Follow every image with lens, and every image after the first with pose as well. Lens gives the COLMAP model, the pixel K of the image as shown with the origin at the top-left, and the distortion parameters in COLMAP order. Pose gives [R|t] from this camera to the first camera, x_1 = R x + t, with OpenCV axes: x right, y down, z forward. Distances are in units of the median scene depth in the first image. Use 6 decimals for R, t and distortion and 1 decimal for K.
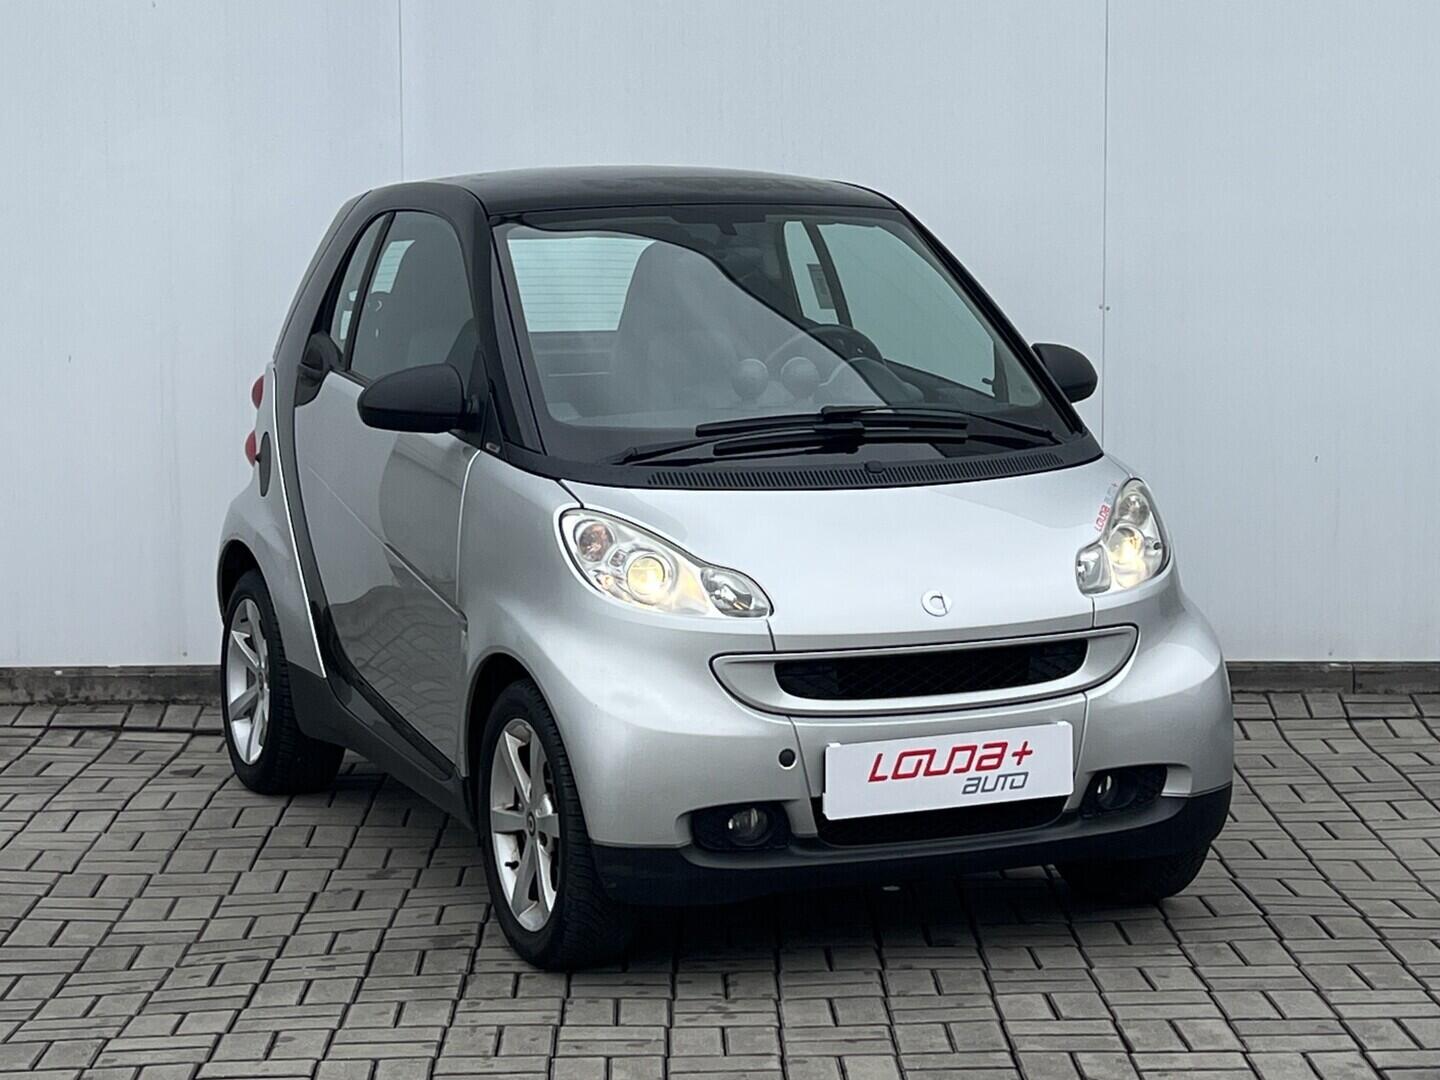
lens RADIAL K [[1775.0, 0, 732.9], [0, 1775.0, 550.6], [0, 0, 1]] dist [0.007513, 0.000000]
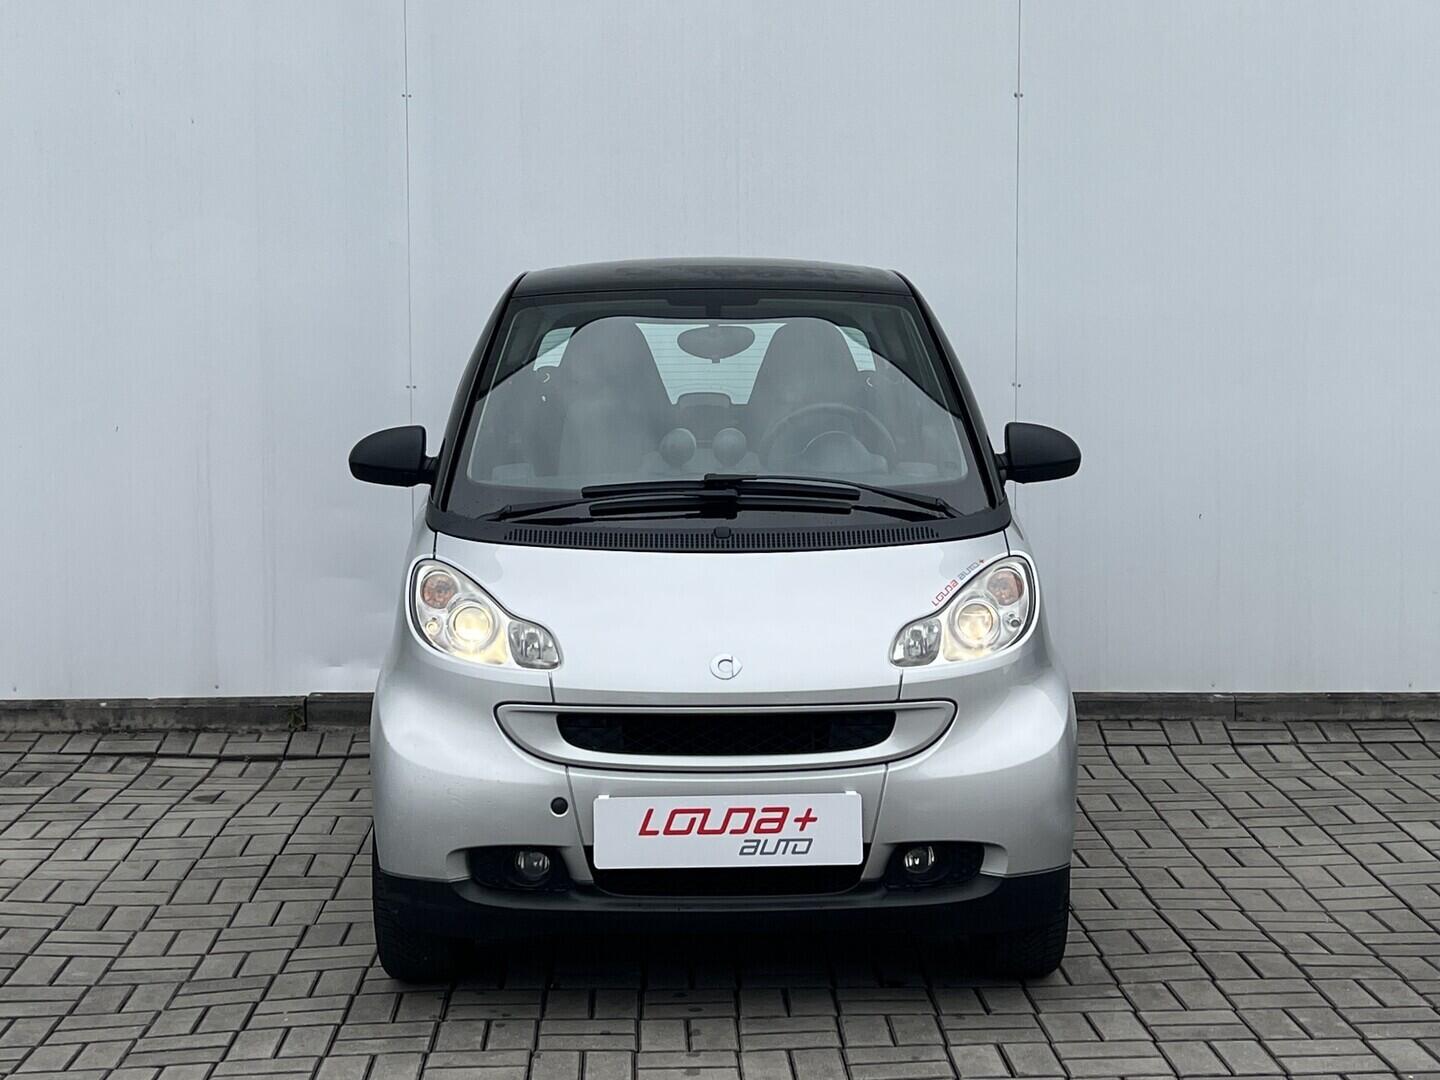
lens RADIAL K [[1489.9, 0, 700.3], [0, 1489.9, 567.2], [0, 0, 1]] dist [0.001495, 0.000000]
pose [[0.999993, 0.000071, 0.003808, -0.000365], [-0.000013, 0.999884, -0.015234, -0.013336], [-0.003809, 0.015234, 0.999877, 0.112654]]
